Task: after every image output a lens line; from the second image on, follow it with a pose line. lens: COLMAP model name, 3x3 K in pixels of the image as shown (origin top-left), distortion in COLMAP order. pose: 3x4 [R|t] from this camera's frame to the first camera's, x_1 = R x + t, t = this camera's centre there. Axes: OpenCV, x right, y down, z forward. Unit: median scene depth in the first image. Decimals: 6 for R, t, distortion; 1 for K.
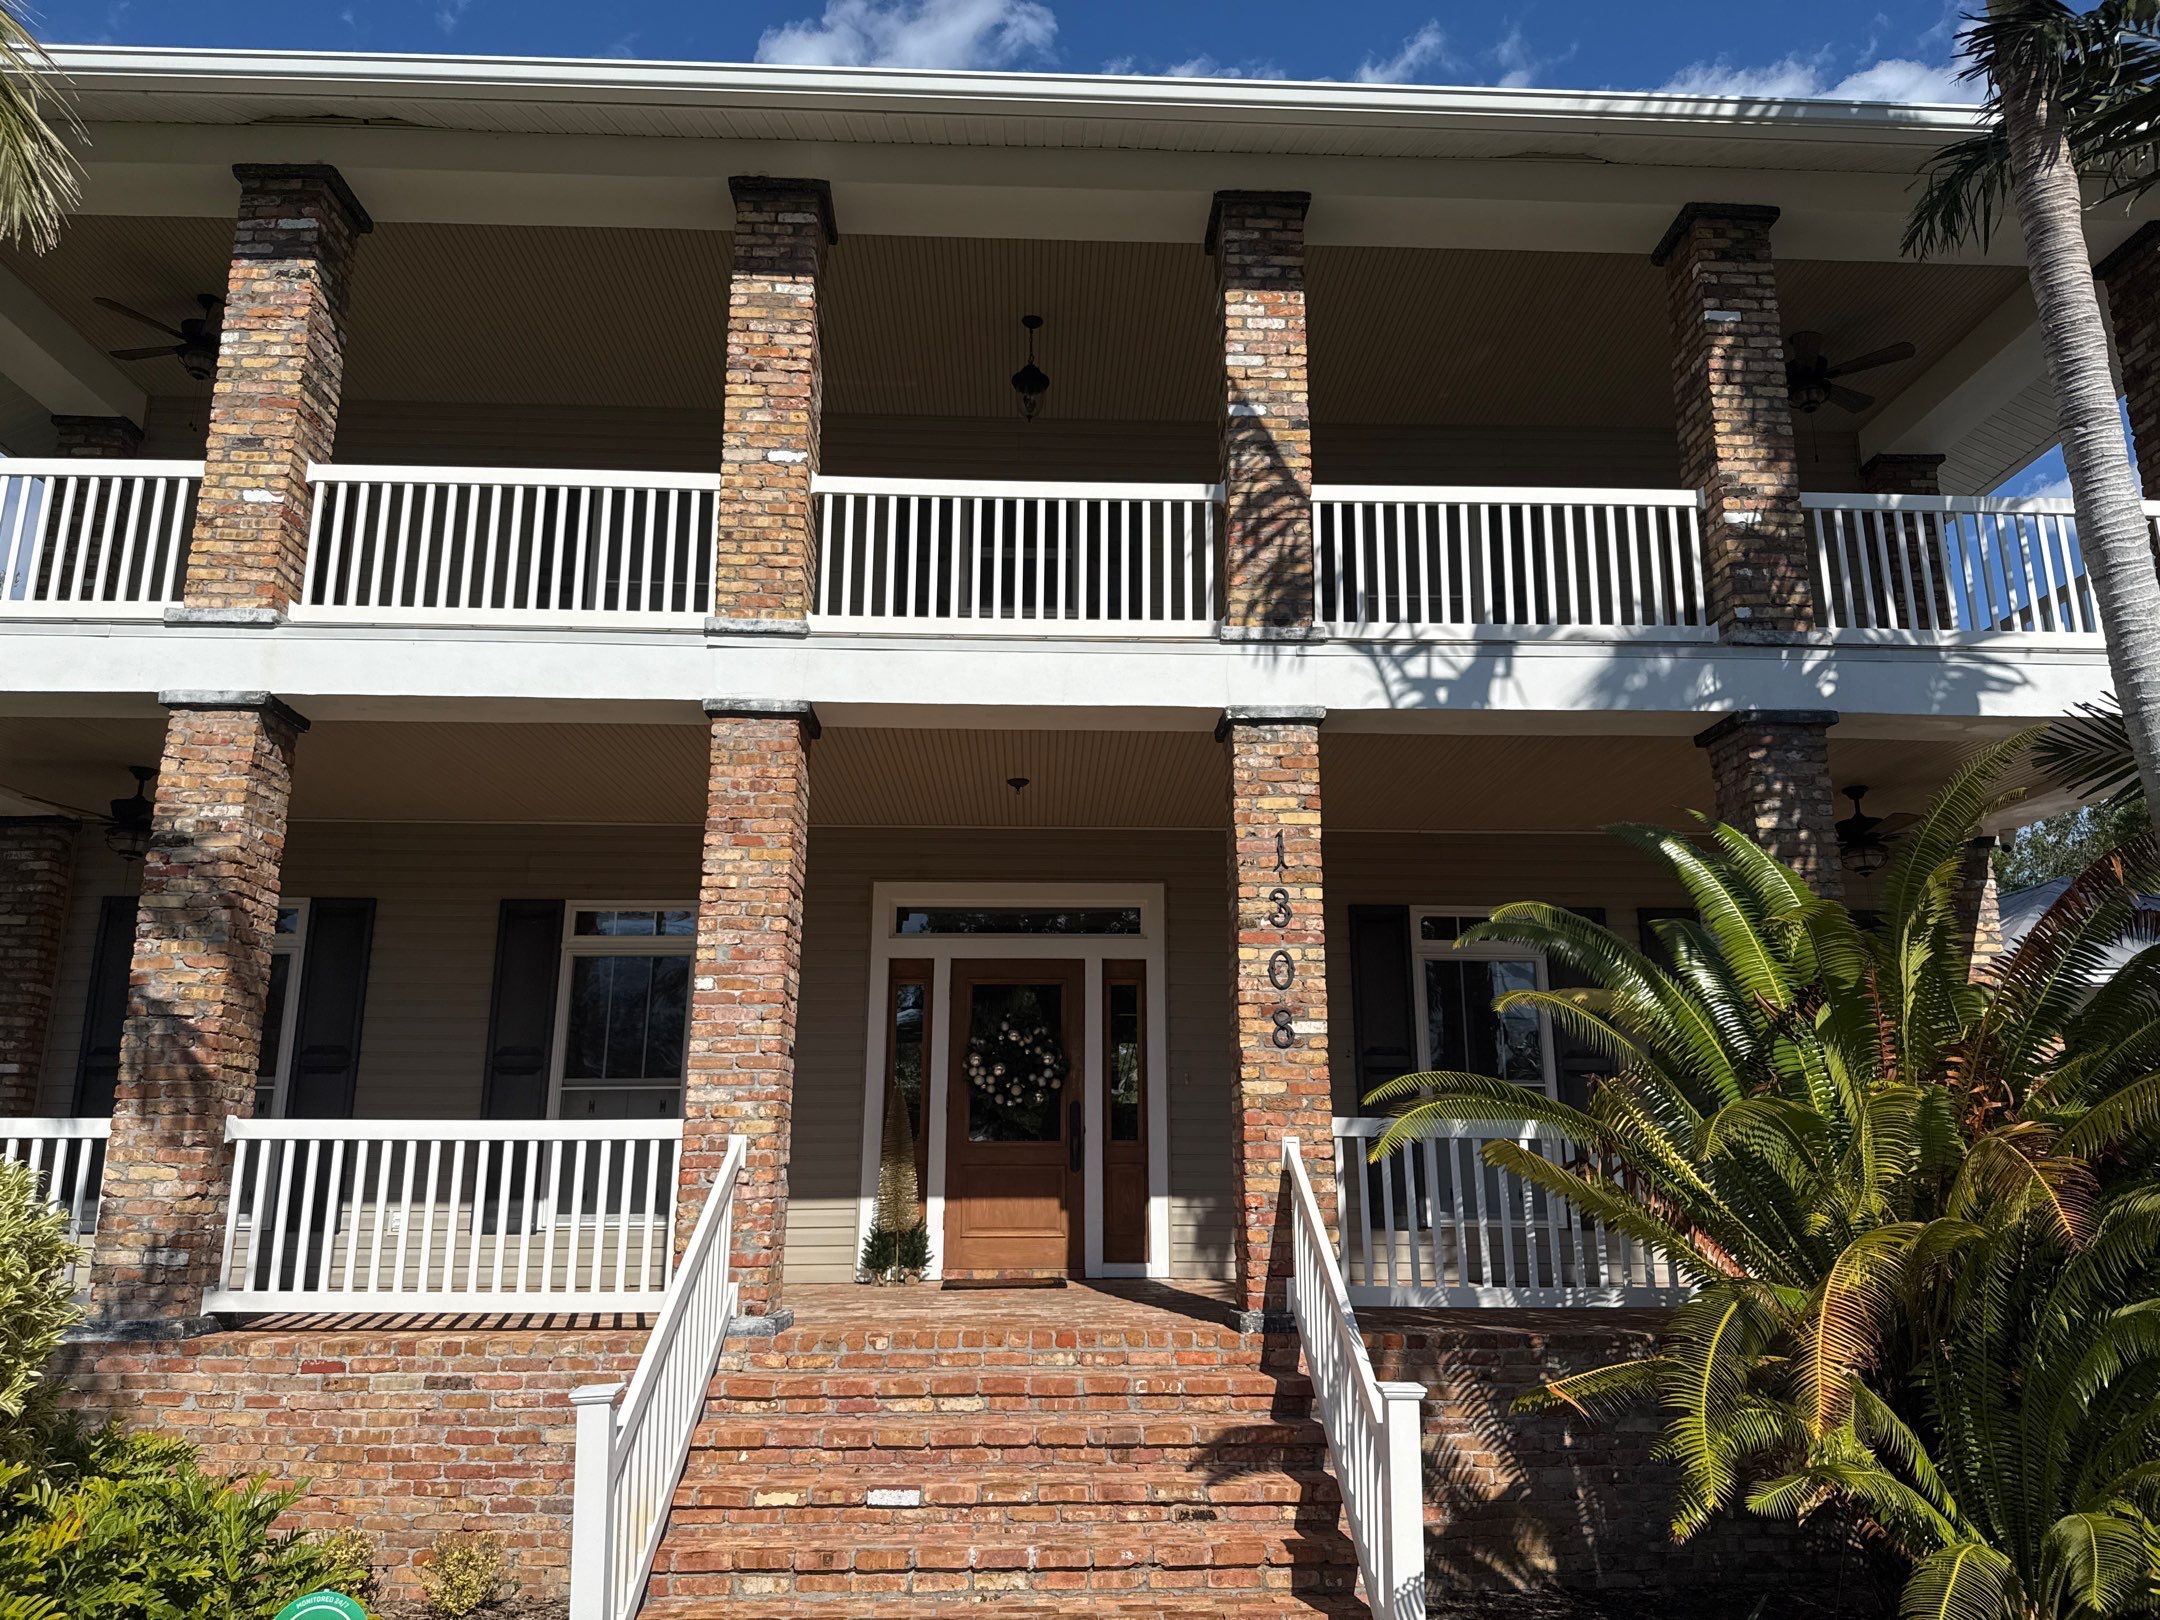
lens RADIAL K [[1505.9, 0, 1088.2], [0, 1505.9, 816.3], [0, 0, 1]] dist [0.133458, -0.243822]
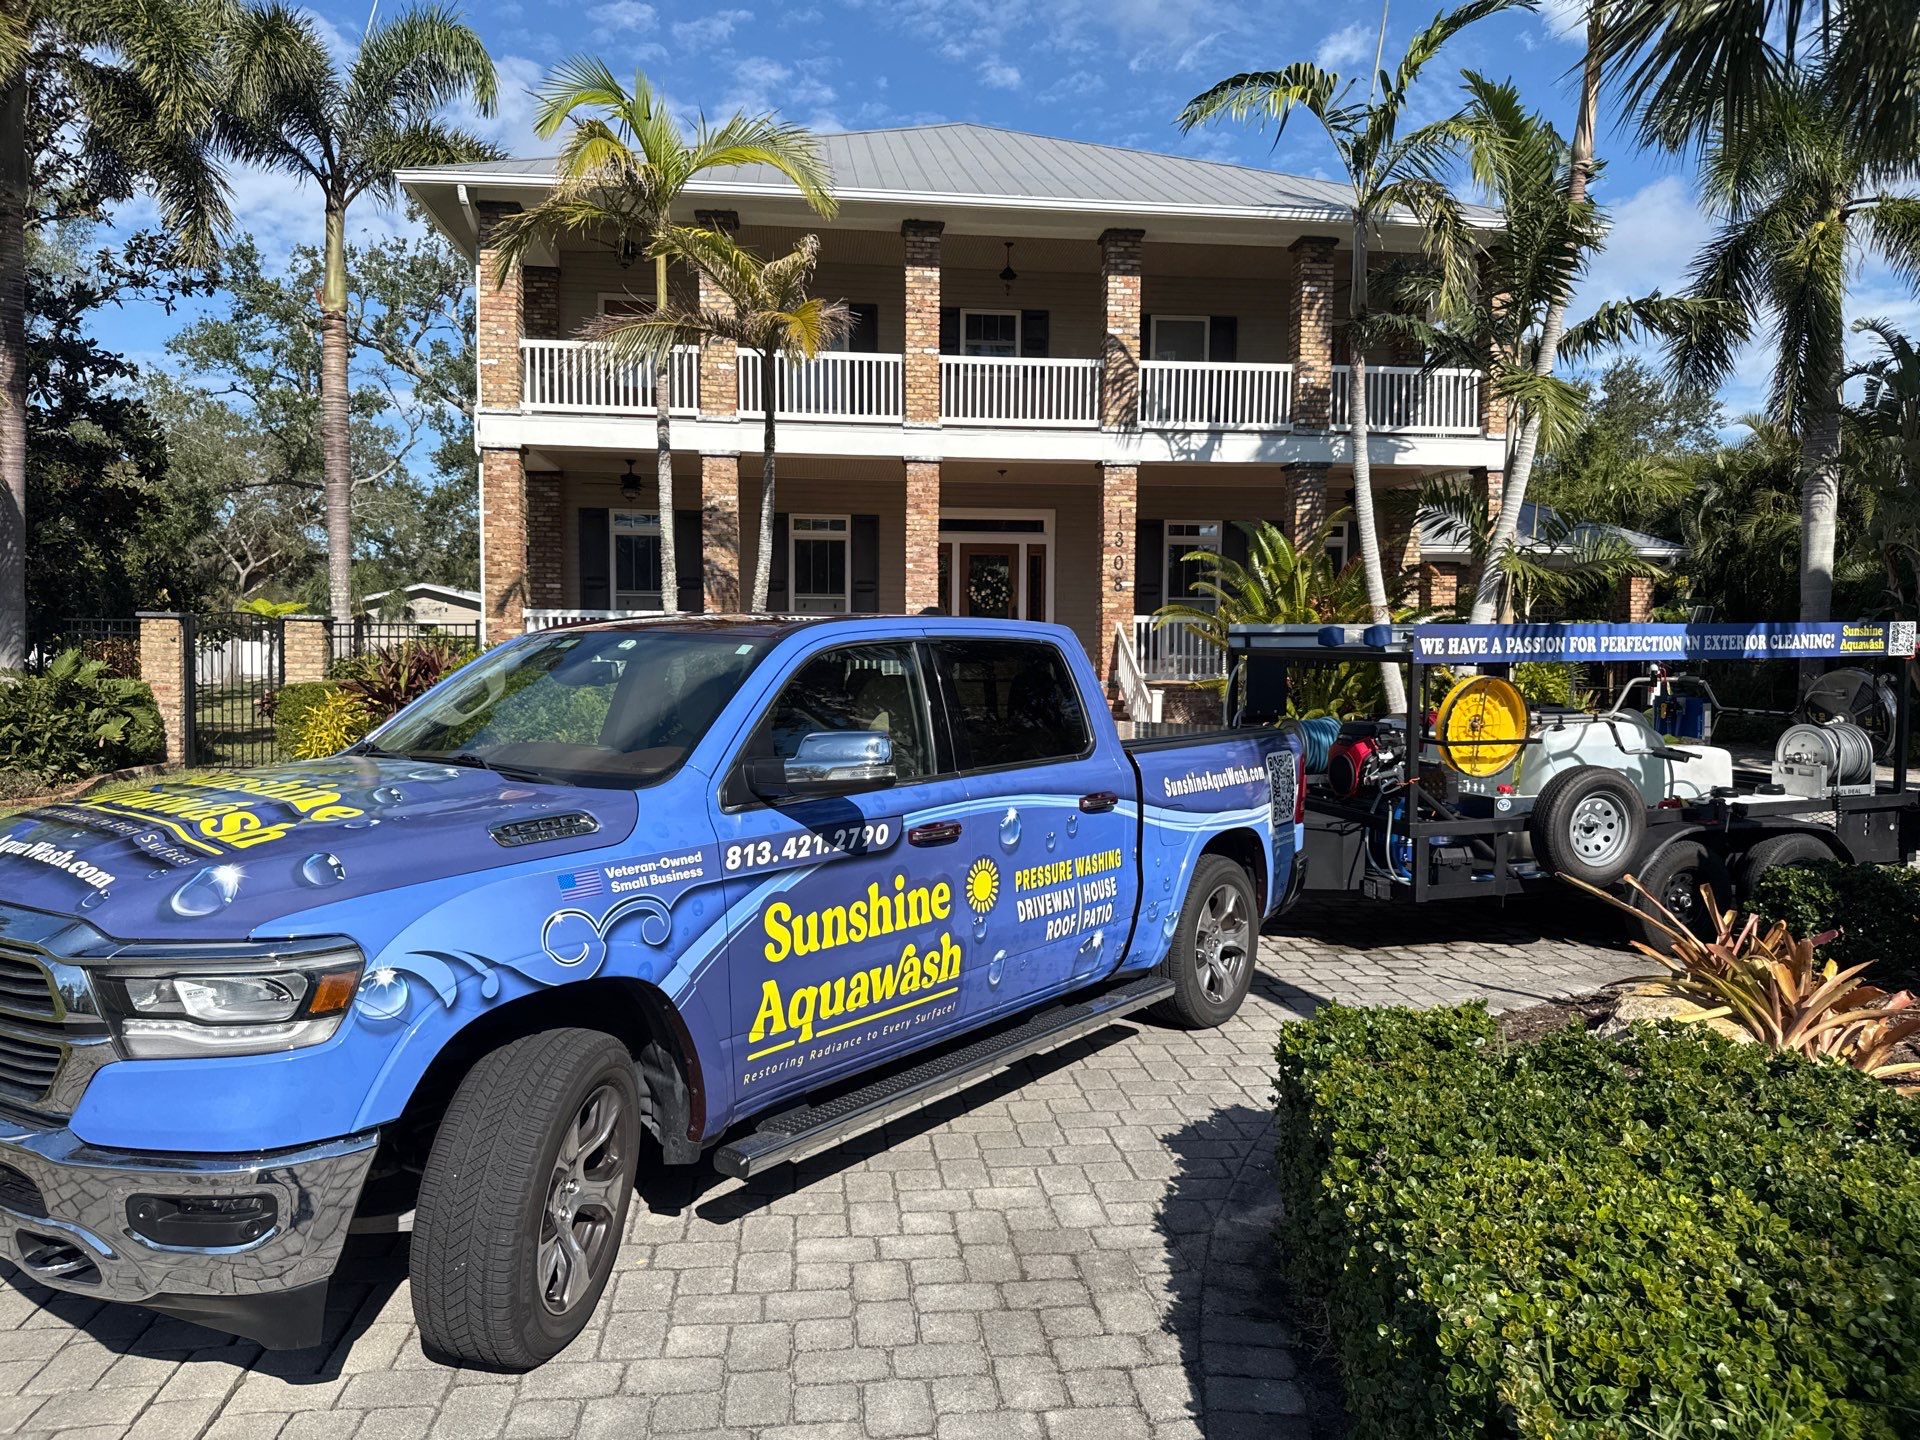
lens RADIAL K [[1338.6, 0, 967.3], [0, 1338.6, 725.6], [0, 0, 1]] dist [0.133458, -0.243822]
pose [[0.996856, 0.002183, 0.079210, -0.319281], [-0.024705, 0.958356, 0.284504, -0.284924], [-0.075291, -0.285567, 0.955397, -1.308314]]
